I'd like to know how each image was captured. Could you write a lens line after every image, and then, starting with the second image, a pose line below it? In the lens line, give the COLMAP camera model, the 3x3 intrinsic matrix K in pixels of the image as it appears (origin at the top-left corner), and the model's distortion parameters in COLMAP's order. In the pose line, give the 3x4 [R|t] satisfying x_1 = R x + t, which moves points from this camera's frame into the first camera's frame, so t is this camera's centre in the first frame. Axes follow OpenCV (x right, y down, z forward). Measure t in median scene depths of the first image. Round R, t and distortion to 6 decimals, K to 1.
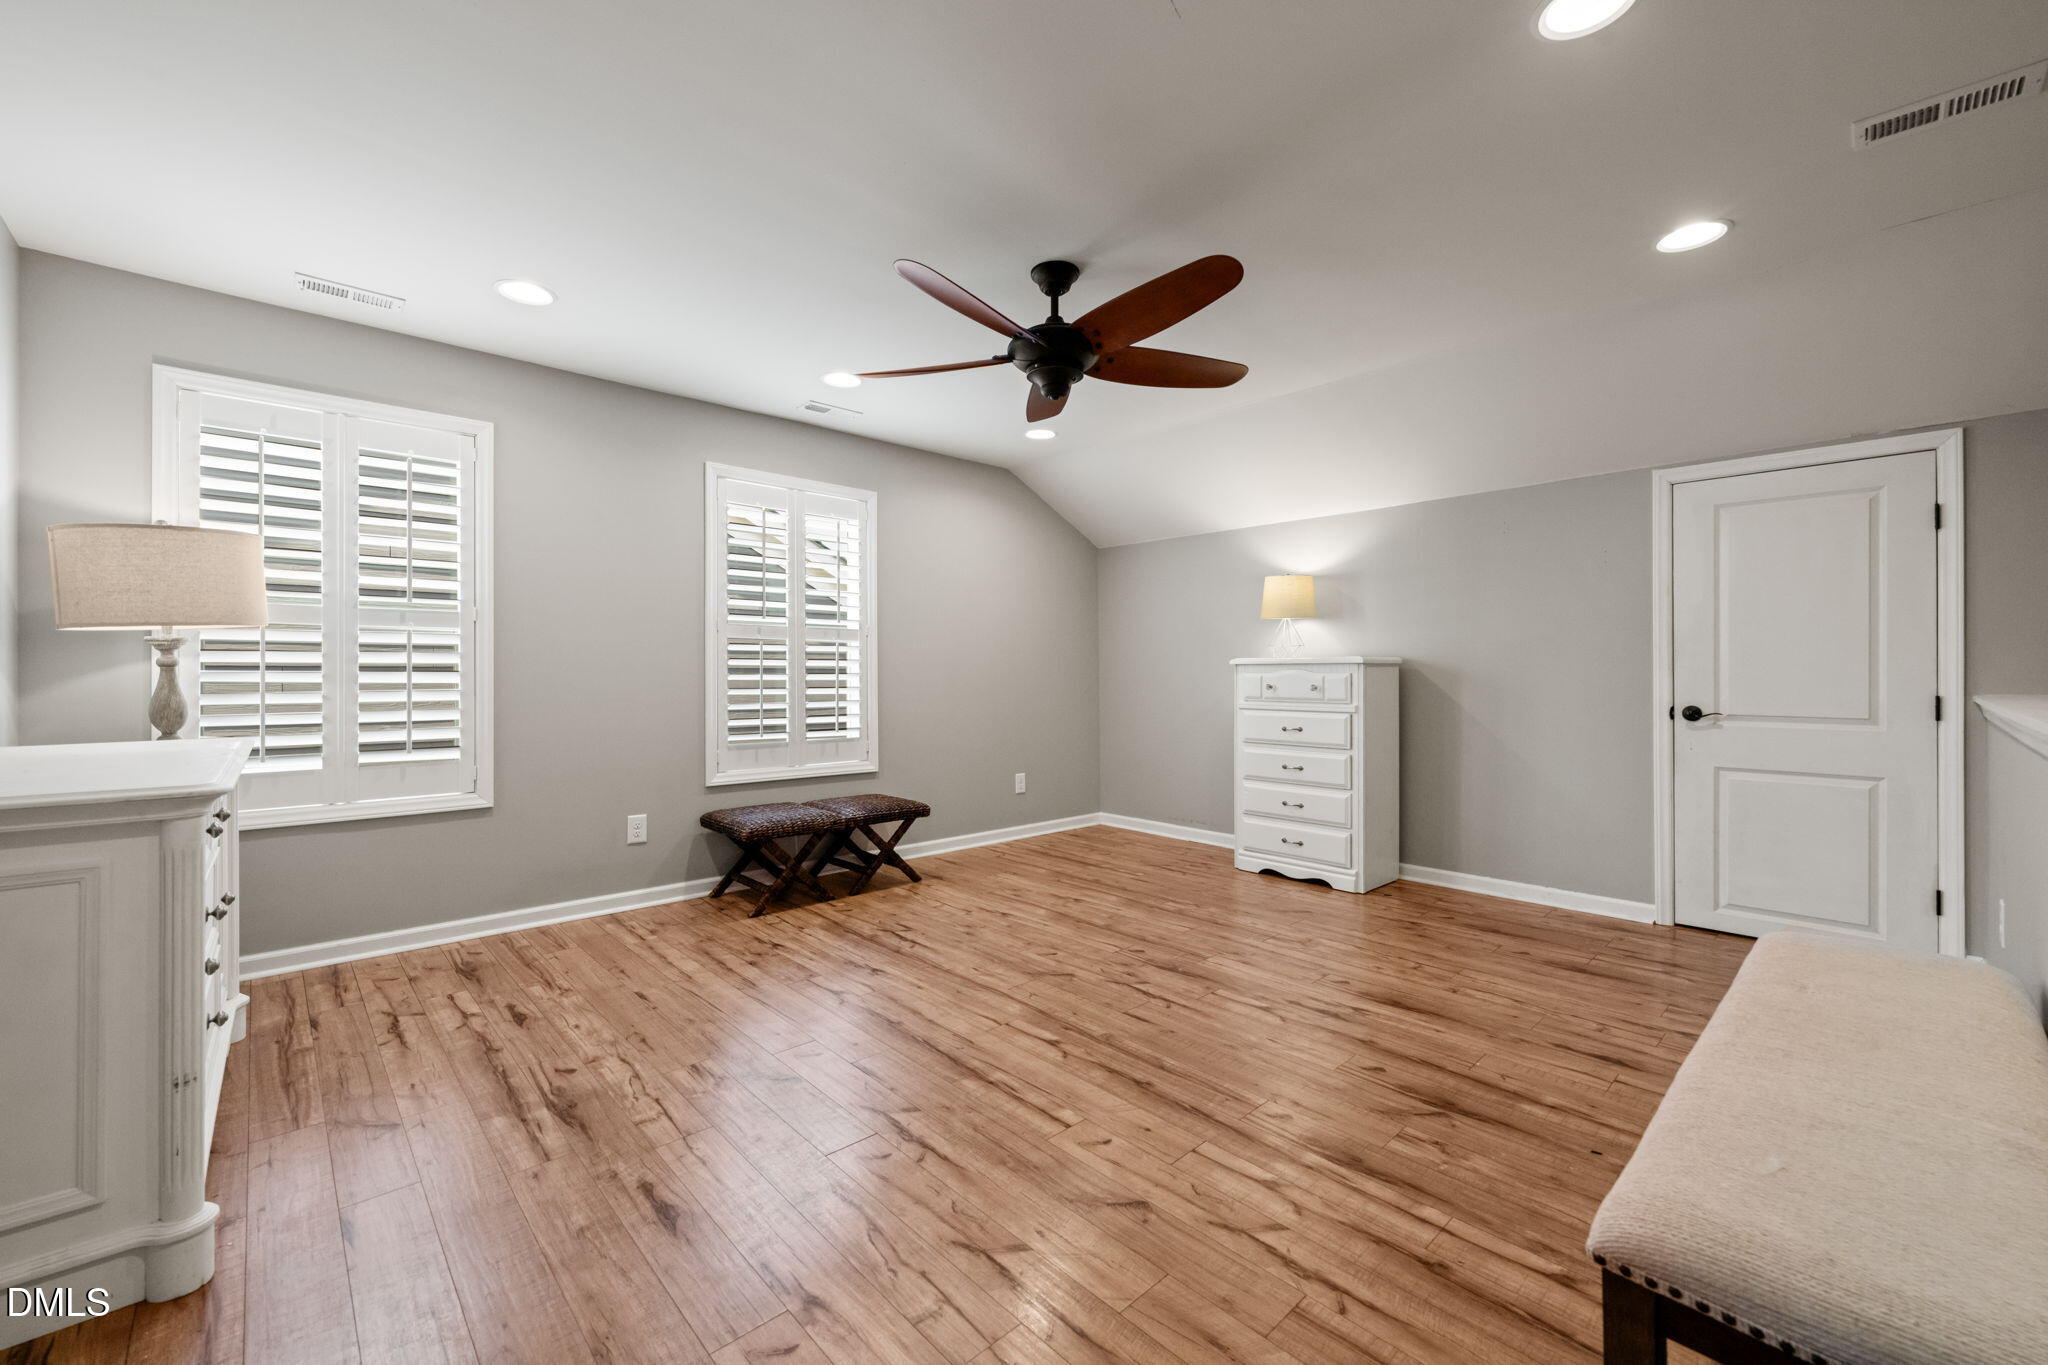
lens RADIAL K [[828.5, 0, 1024.3], [0, 828.5, 672.6], [0, 0, 1]] dist [-0.001281, 0.000068]
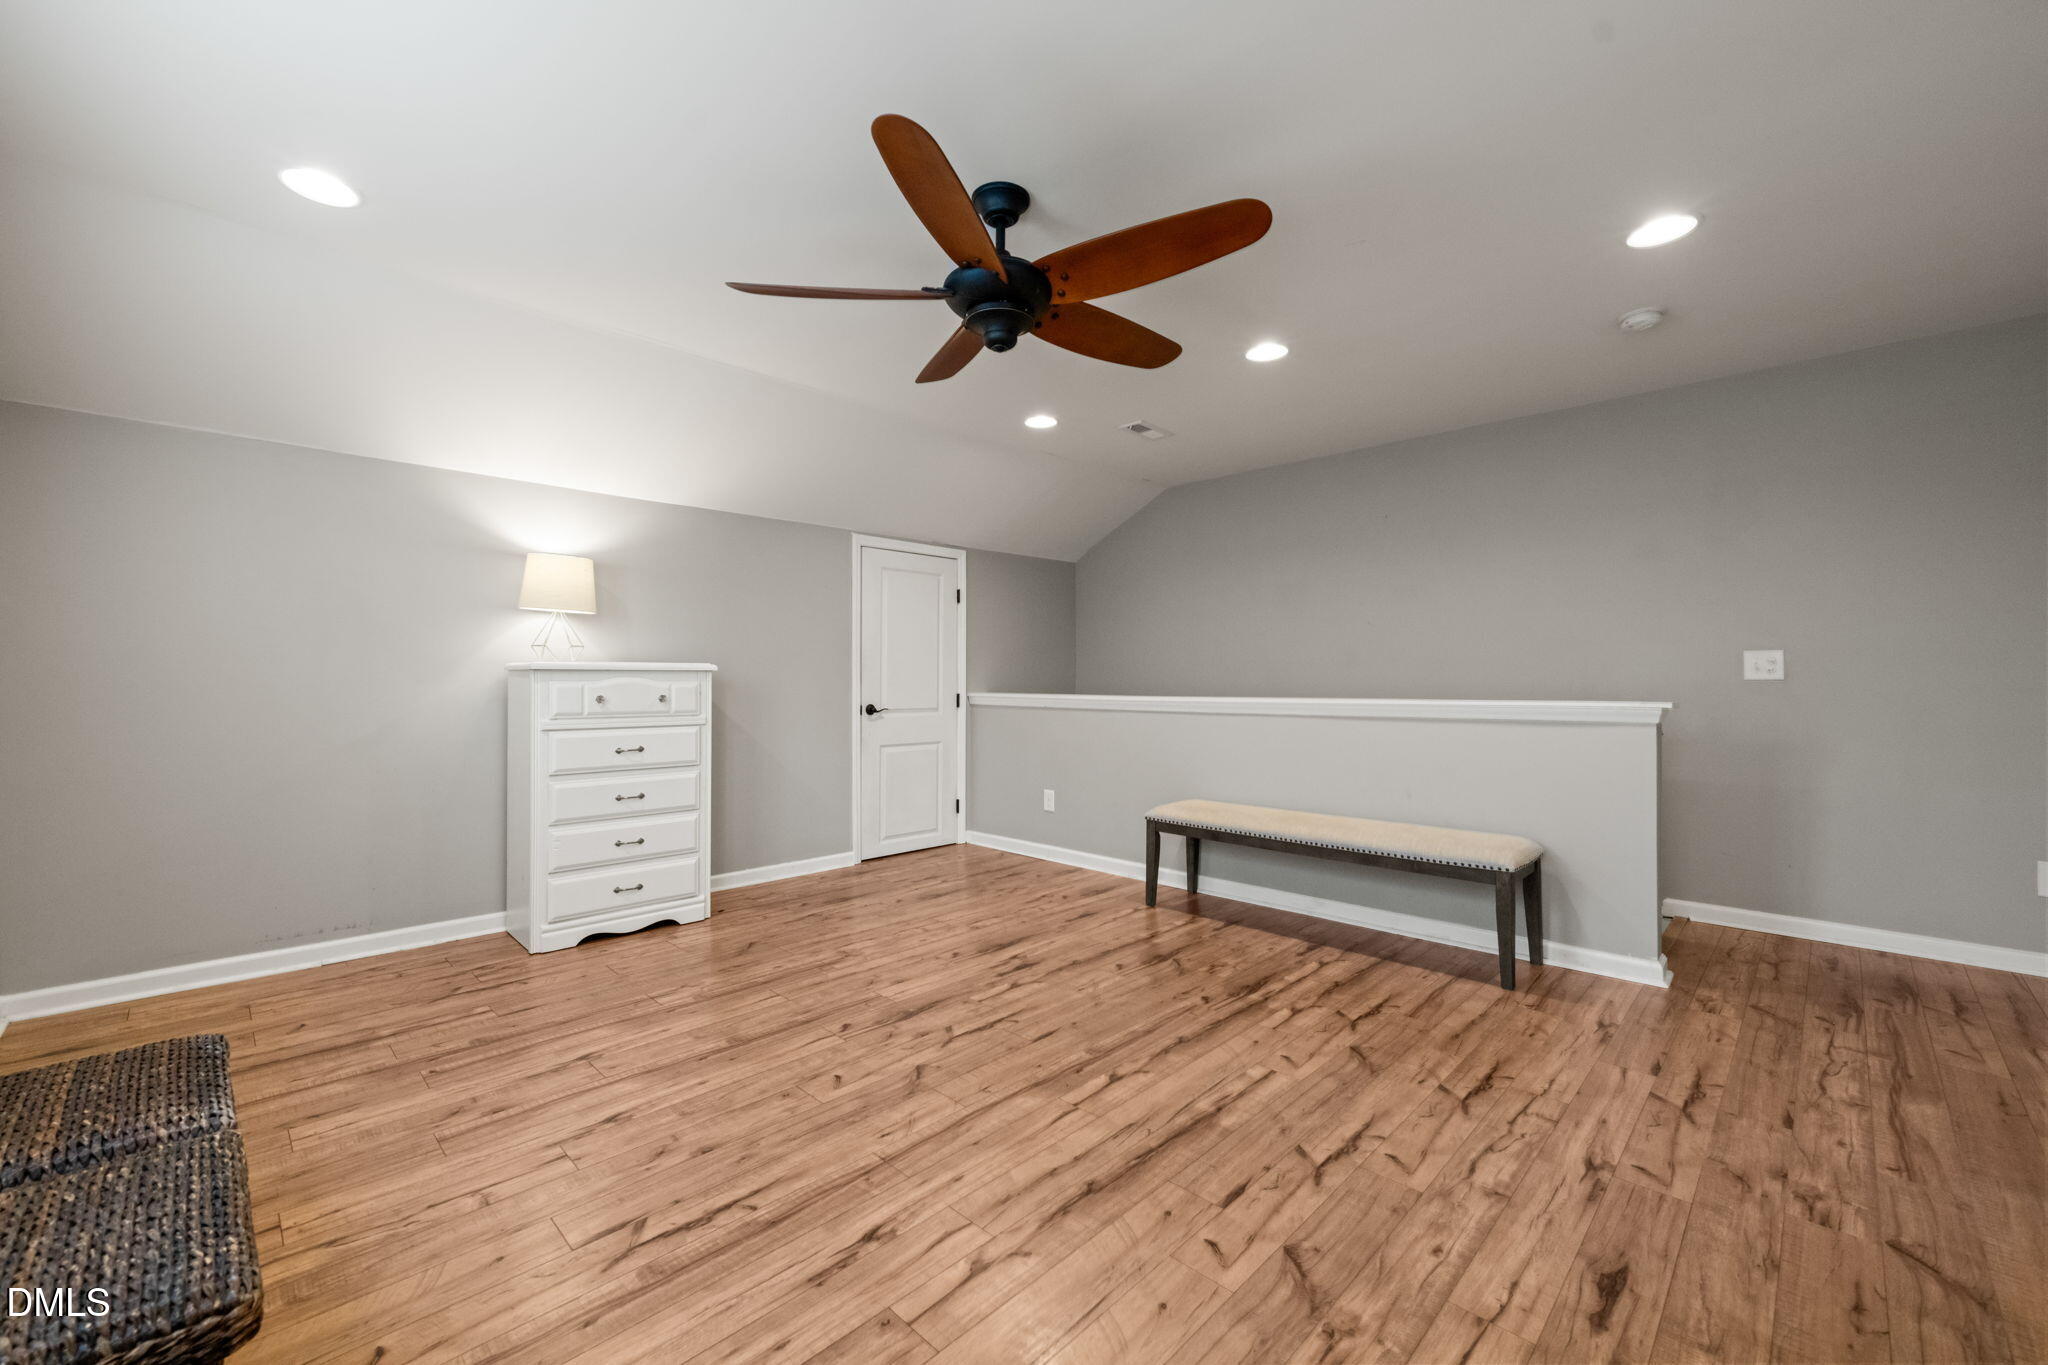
lens RADIAL K [[823.0, 0, 1015.4], [0, 823.0, 677.7], [0, 0, 1]] dist [-0.003087, 0.000072]
pose [[-0.039270, 0.004316, 0.999219, -0.733018], [0.000906, 0.999990, -0.004284, 0.000739], [-0.999228, 0.000737, -0.039273, 0.950327]]
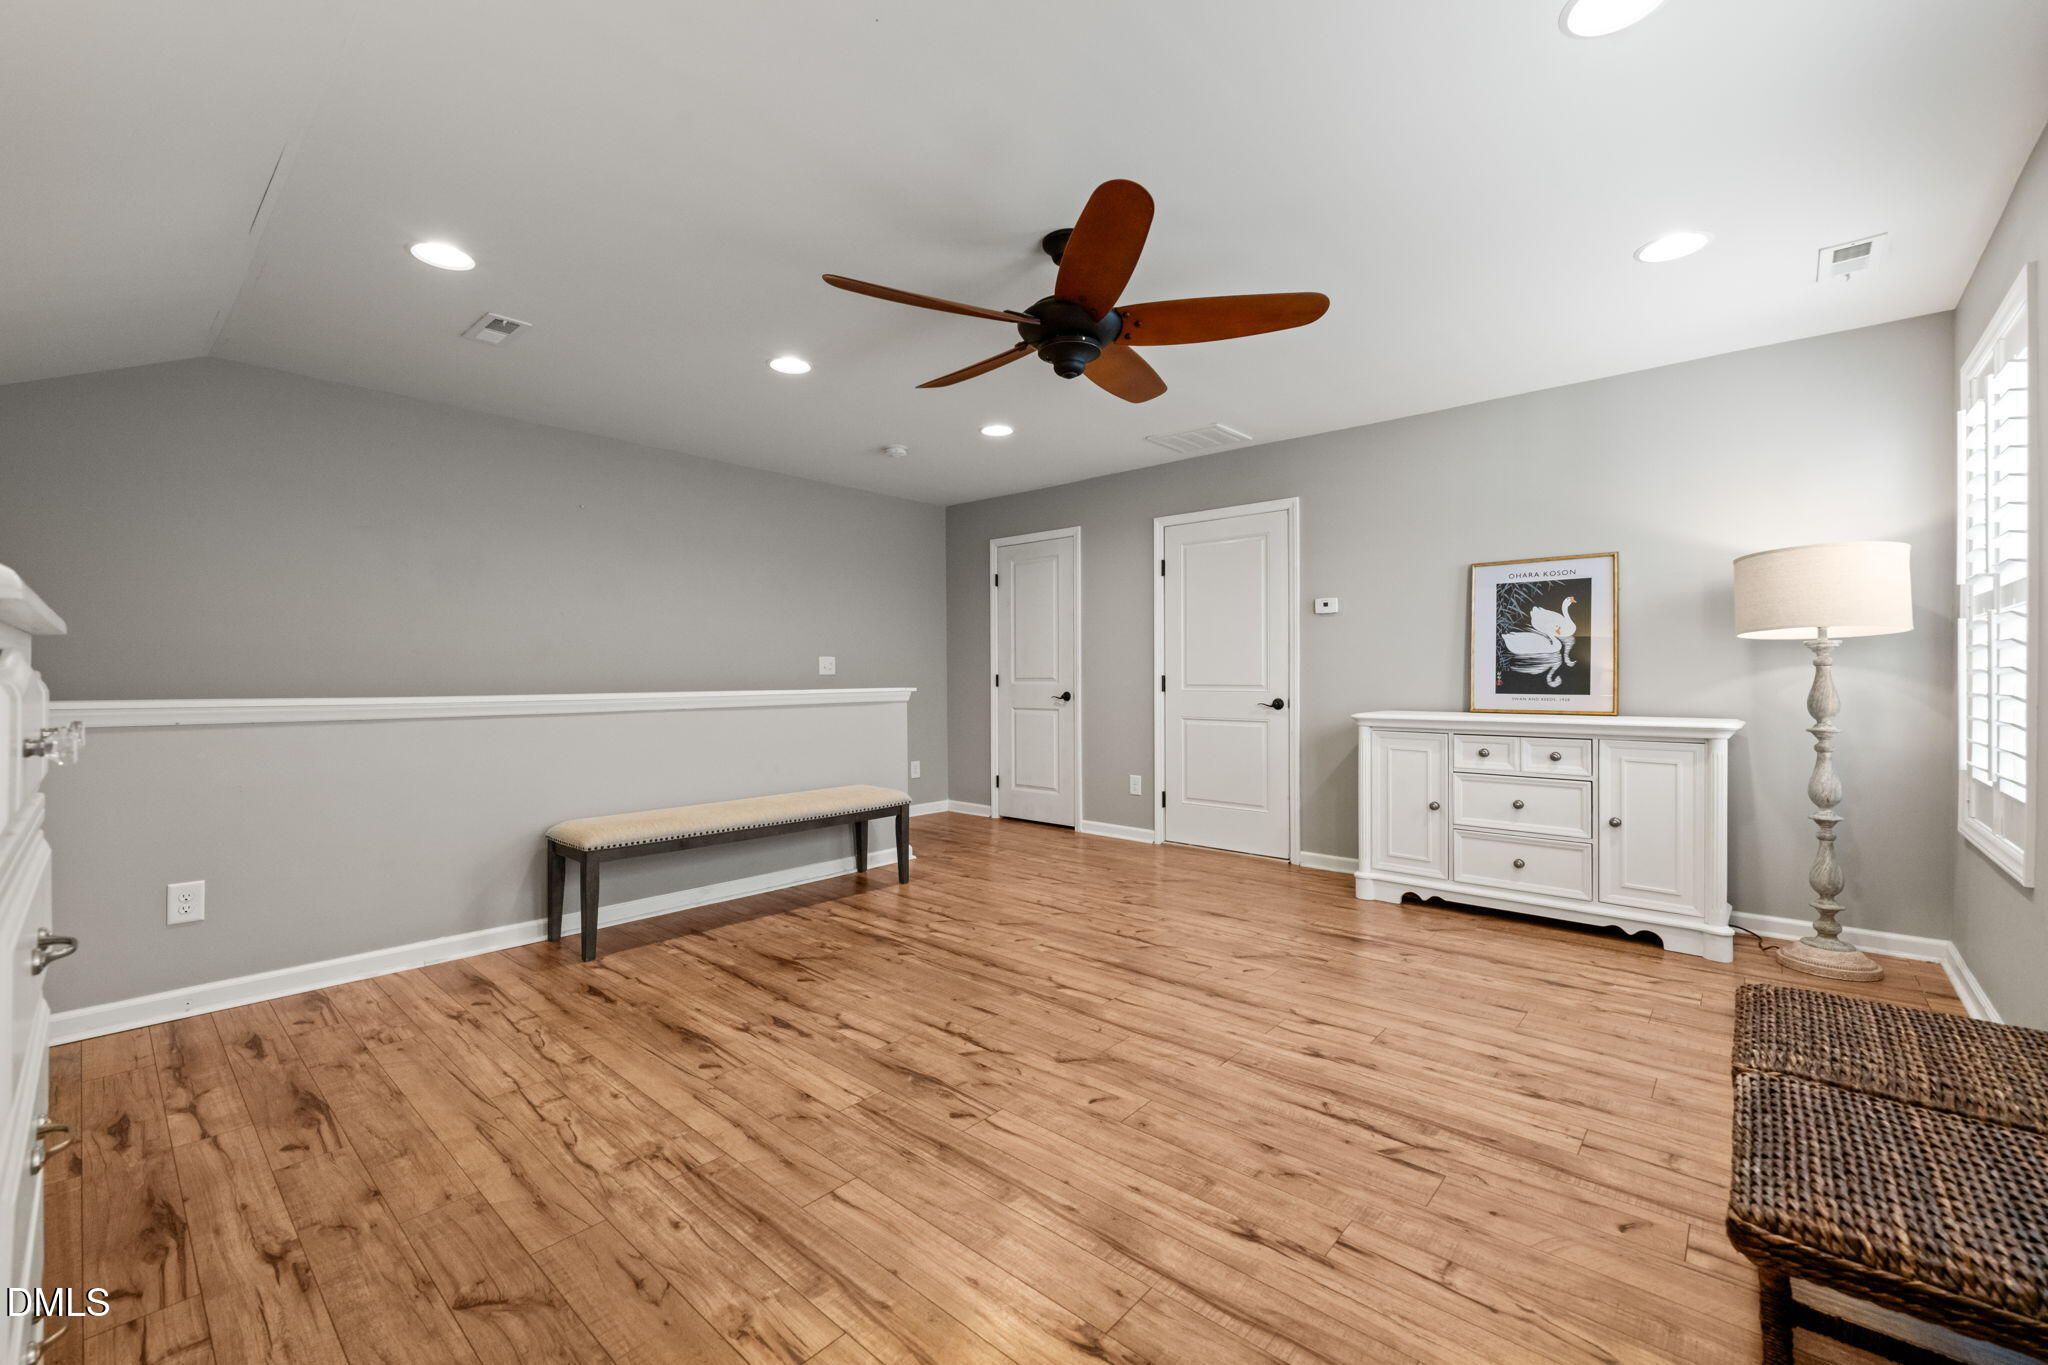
lens RADIAL K [[828.5, 0, 1024.3], [0, 828.5, 672.6], [0, 0, 1]] dist [-0.001281, 0.000068]
pose [[-0.995392, 0.002505, -0.095852, 0.162810], [0.002839, 0.999990, -0.003350, 0.011446], [0.095843, -0.003607, -0.995390, 1.773339]]
